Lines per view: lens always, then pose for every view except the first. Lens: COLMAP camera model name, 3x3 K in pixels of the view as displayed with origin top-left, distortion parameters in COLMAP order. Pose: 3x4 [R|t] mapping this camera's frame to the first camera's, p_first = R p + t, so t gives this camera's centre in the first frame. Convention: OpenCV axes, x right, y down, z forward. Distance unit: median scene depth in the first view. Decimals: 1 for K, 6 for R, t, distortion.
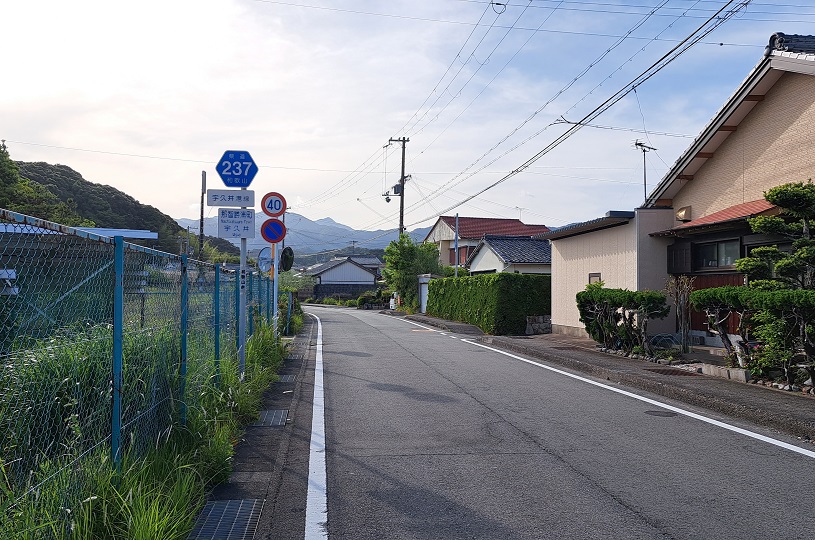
lens RADIAL K [[553.3, 0, 407.5], [0, 553.3, 270.0], [0, 0, 1]] dist [0.005004, -0.000580]
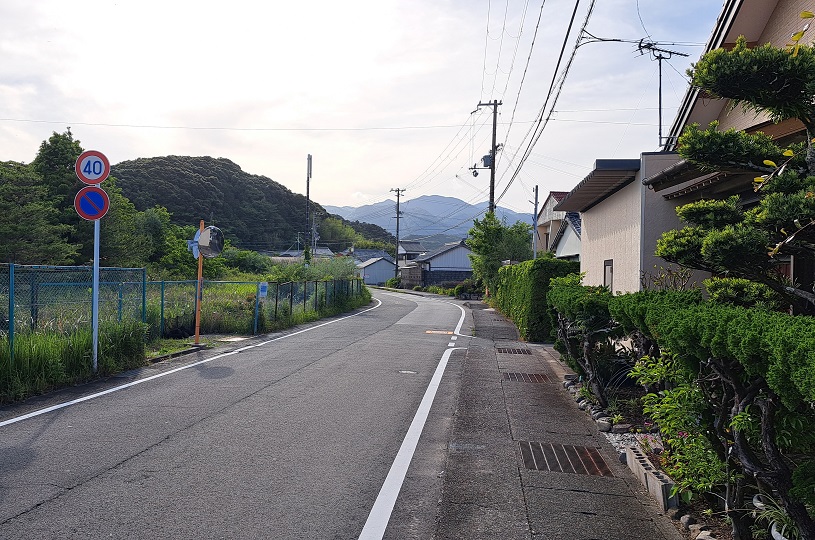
lens RADIAL K [[571.4, 0, 407.5], [0, 571.4, 270.0], [0, 0, 1]] dist [0.048188, 0.002745]
pose [[0.956227, 0.005473, -0.292575, 0.124777], [0.001552, 0.999716, 0.023772, 0.001838], [0.292623, -0.023185, 0.955947, 0.105299]]
